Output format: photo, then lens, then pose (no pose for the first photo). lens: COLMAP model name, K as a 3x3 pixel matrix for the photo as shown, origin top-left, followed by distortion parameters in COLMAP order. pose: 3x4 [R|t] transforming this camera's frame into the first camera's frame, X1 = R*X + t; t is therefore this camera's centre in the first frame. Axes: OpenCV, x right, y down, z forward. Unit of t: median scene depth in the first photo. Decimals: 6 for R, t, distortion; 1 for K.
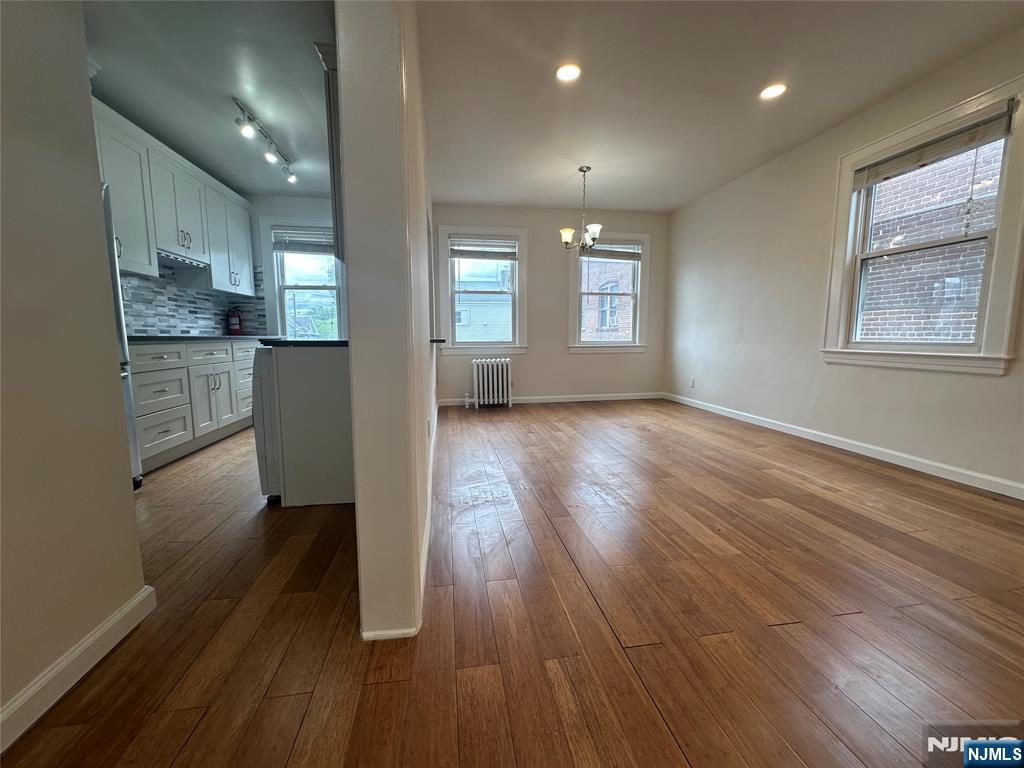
lens RADIAL K [[409.7, 0, 514.6], [0, 409.7, 383.3], [0, 0, 1]] dist [-0.000128, -0.000061]
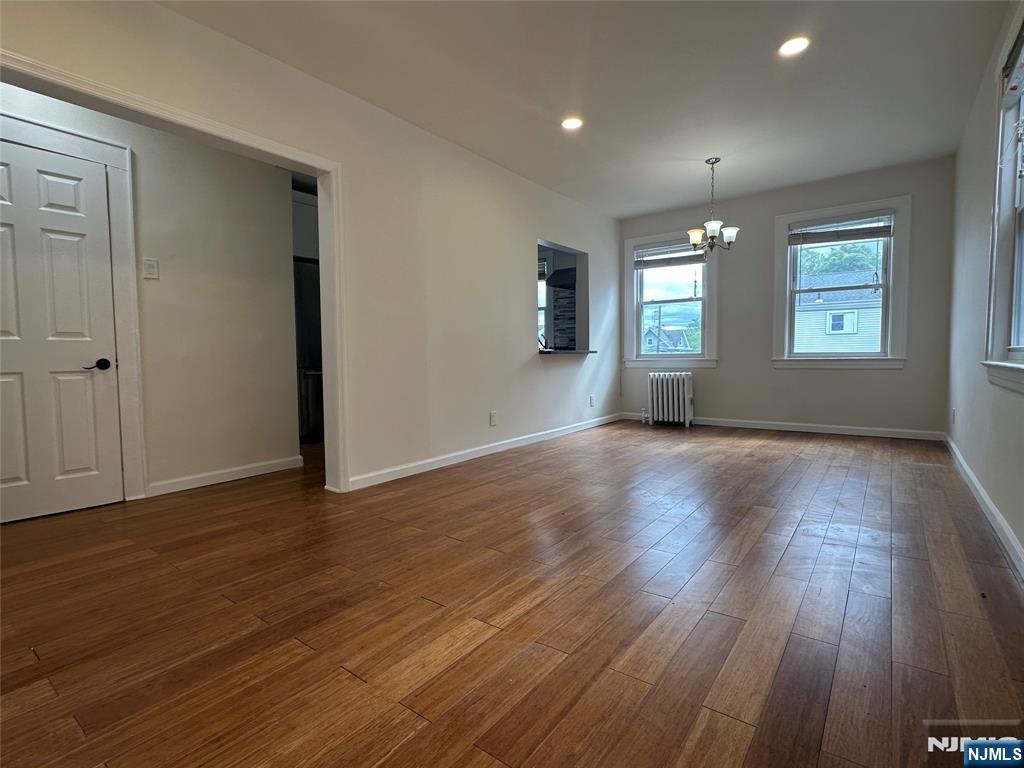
lens RADIAL K [[501.4, 0, 512.0], [0, 501.4, 384.0], [0, 0, 1]] dist [-0.003390, -0.000017]
pose [[0.683761, 0.038254, -0.728702, 0.700140], [-0.074439, 0.997072, -0.017506, 0.016941], [0.725899, 0.066214, 0.684607, -0.038558]]
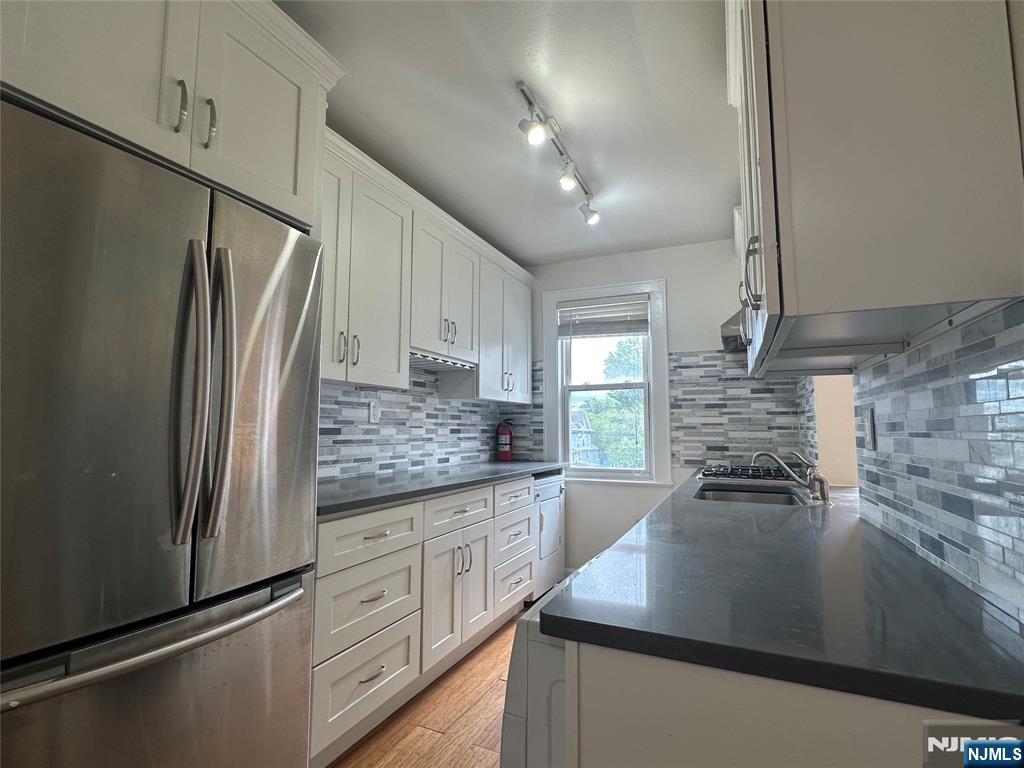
lens RADIAL K [[501.4, 0, 512.0], [0, 501.4, 384.0], [0, 0, 1]] dist [-0.003390, -0.000017]
pose [[0.826360, -0.049872, -0.560930, -0.225207], [-0.067098, 0.980255, -0.186003, -0.103696], [0.559131, 0.191343, 0.806697, 0.356943]]
